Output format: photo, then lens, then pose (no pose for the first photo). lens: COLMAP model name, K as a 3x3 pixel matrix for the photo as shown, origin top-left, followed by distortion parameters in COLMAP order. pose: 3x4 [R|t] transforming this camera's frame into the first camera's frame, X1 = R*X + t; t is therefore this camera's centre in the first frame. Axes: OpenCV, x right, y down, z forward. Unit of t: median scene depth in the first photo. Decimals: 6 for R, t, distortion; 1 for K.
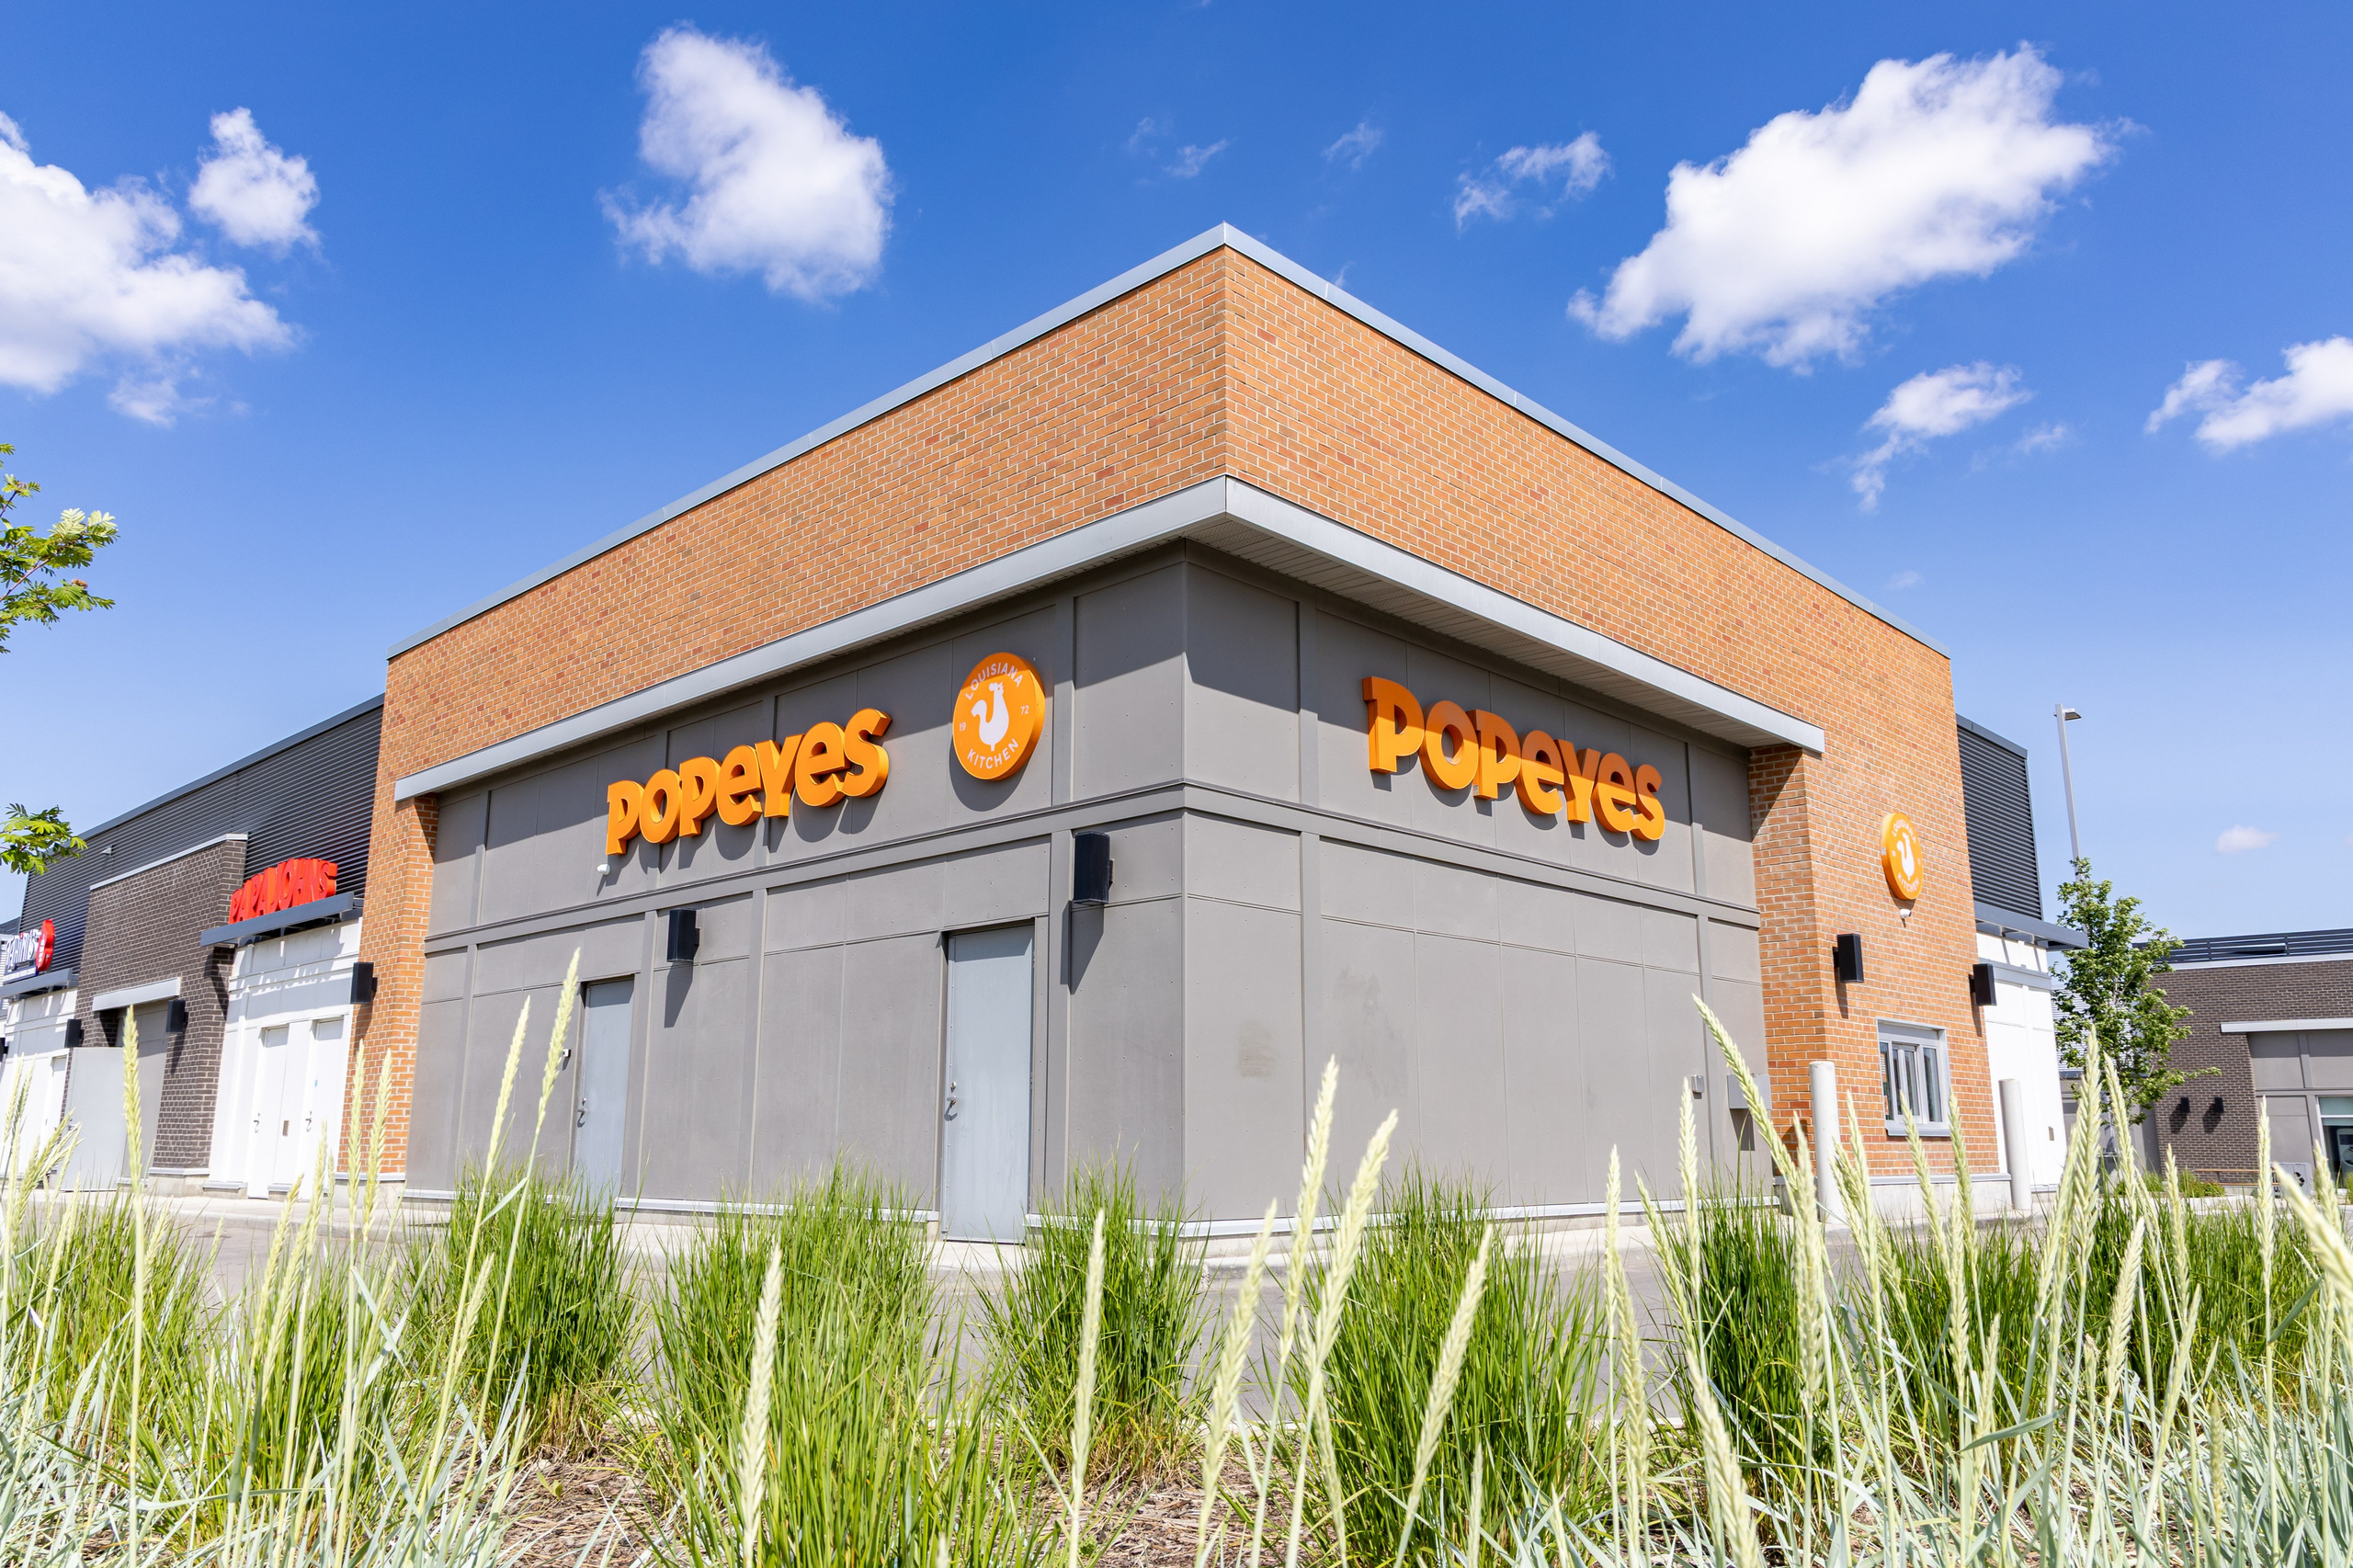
lens RADIAL K [[1643.7, 0, 1176.5], [0, 1643.7, 784.0], [0, 0, 1]] dist [0.005026, -0.000193]
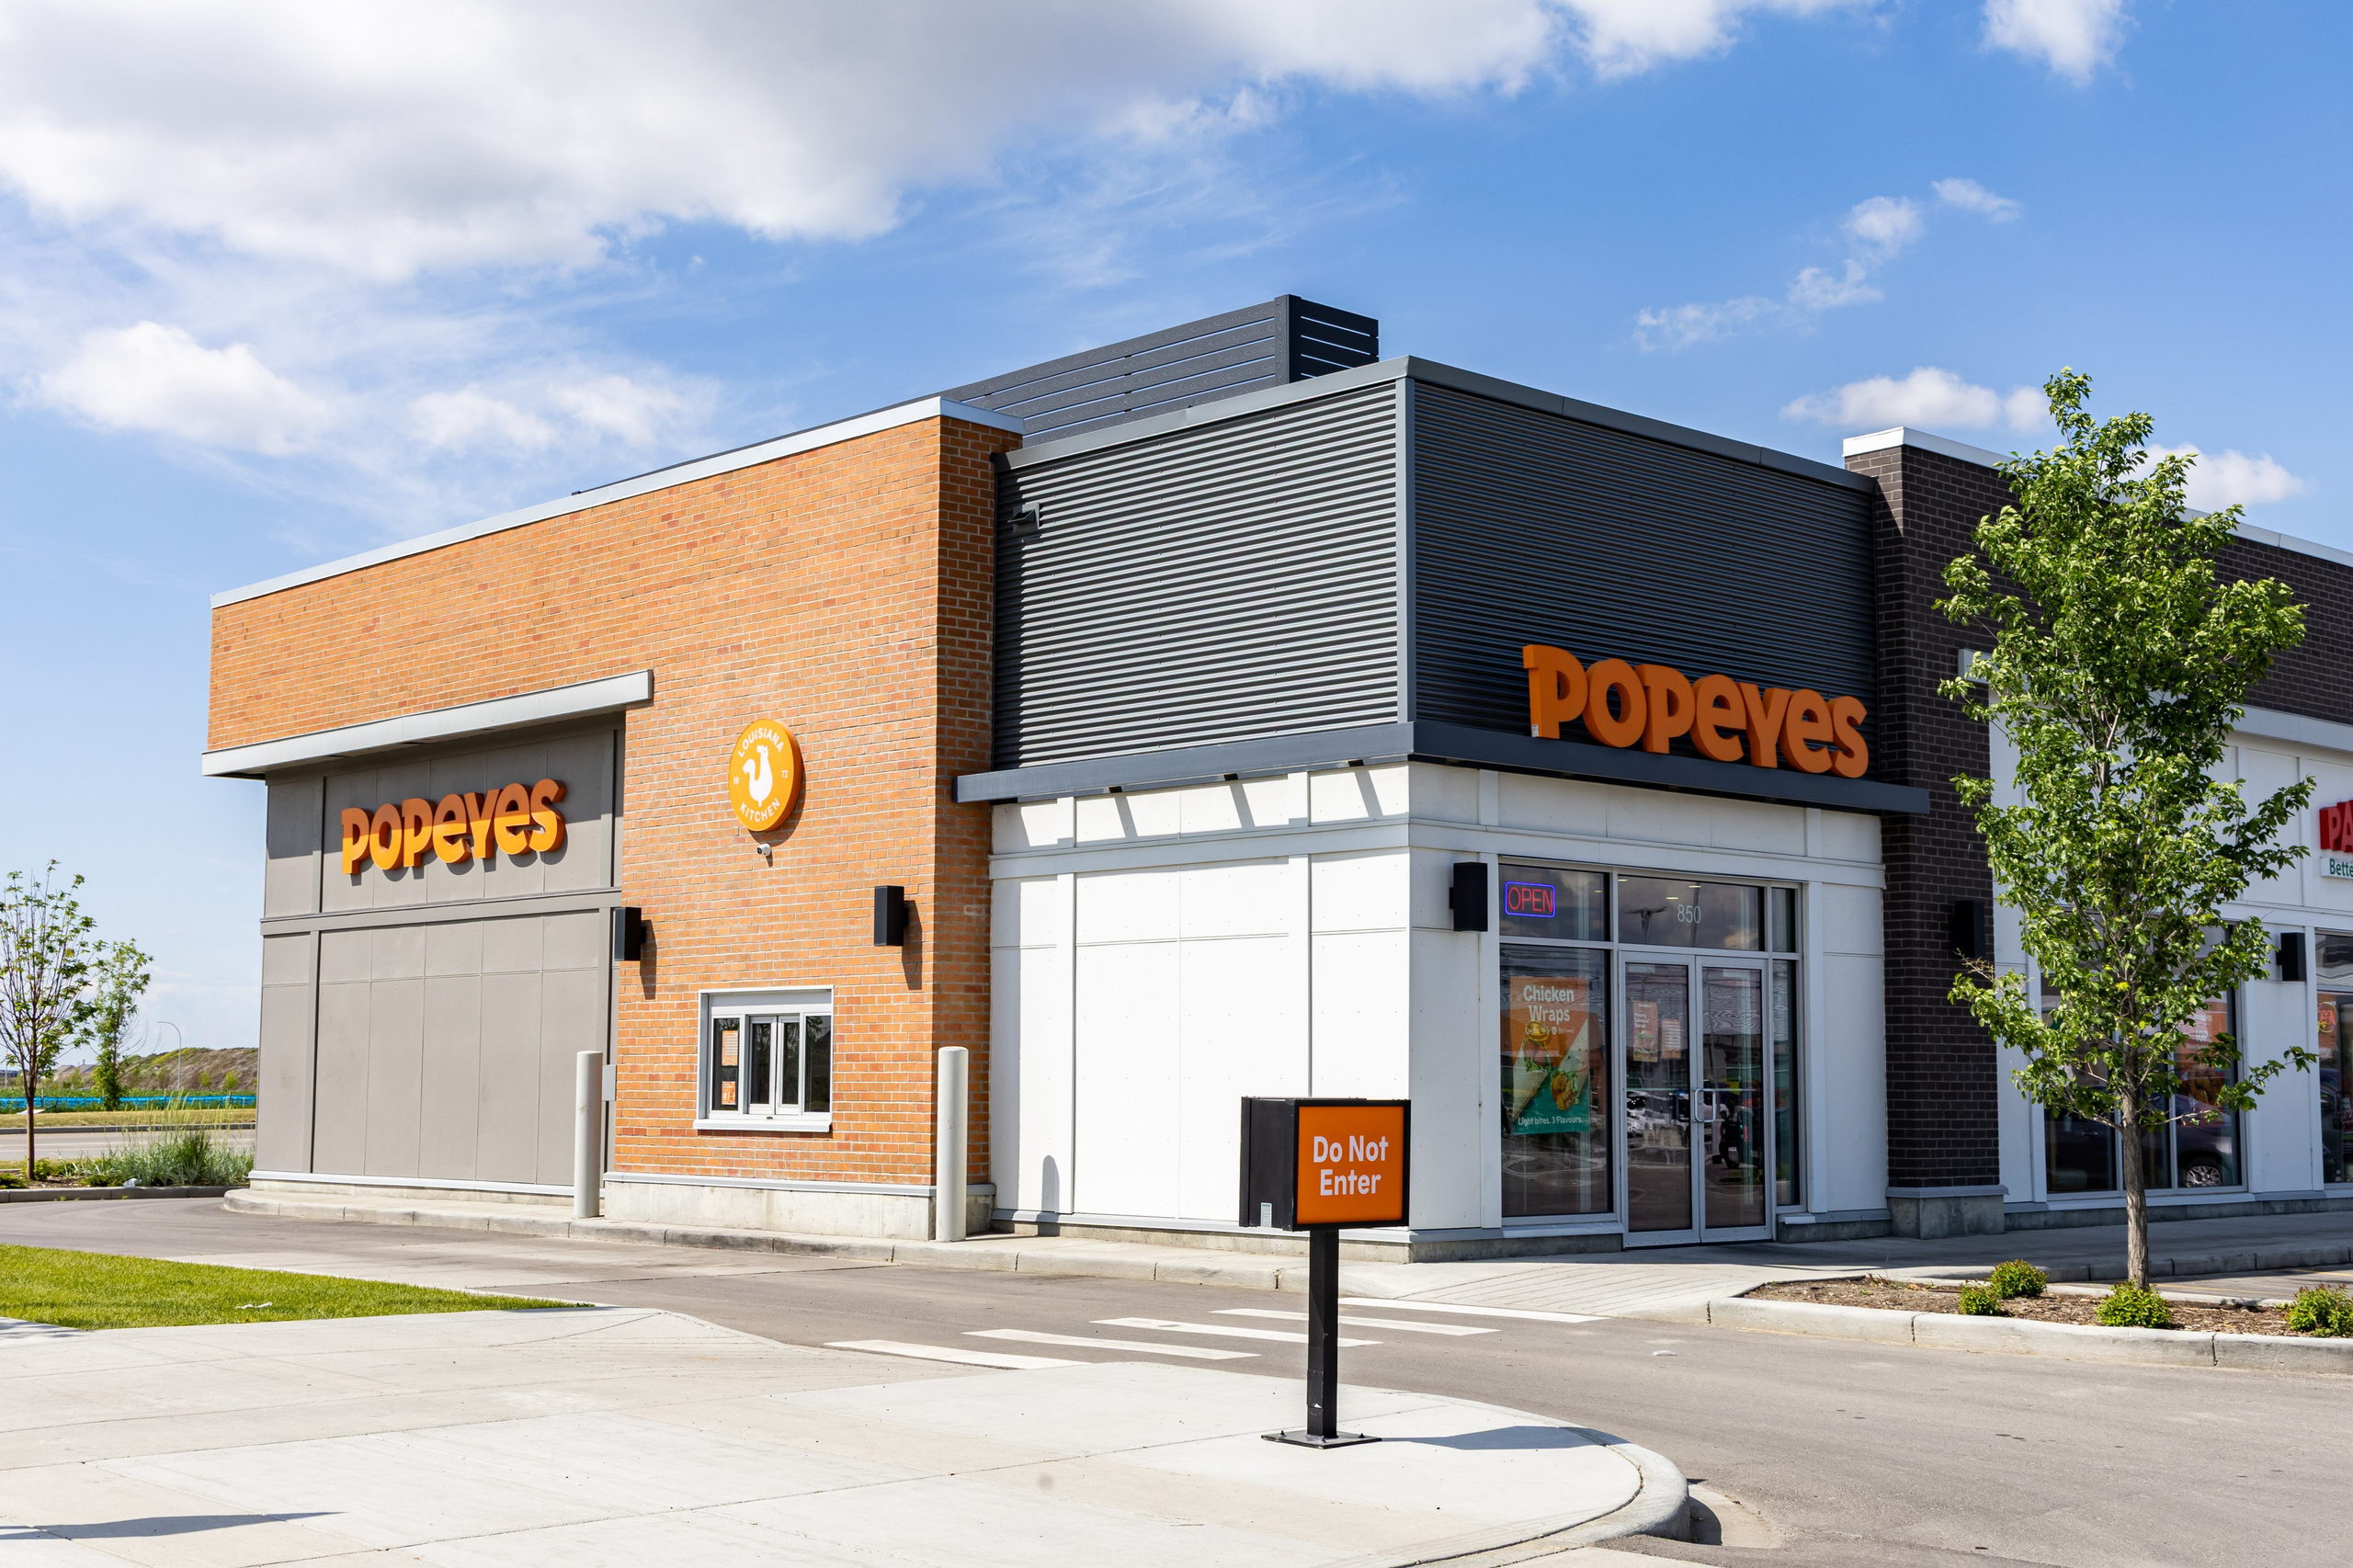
lens RADIAL K [[2879.1, 0, 1176.5], [0, 2879.1, 784.0], [0, 0, 1]] dist [-0.021897, 0.360340]
pose [[-0.050466, -0.108298, -0.992837, 2.208233], [0.212023, 0.970282, -0.116615, 0.307601], [0.975961, -0.216390, -0.026005, 1.521693]]
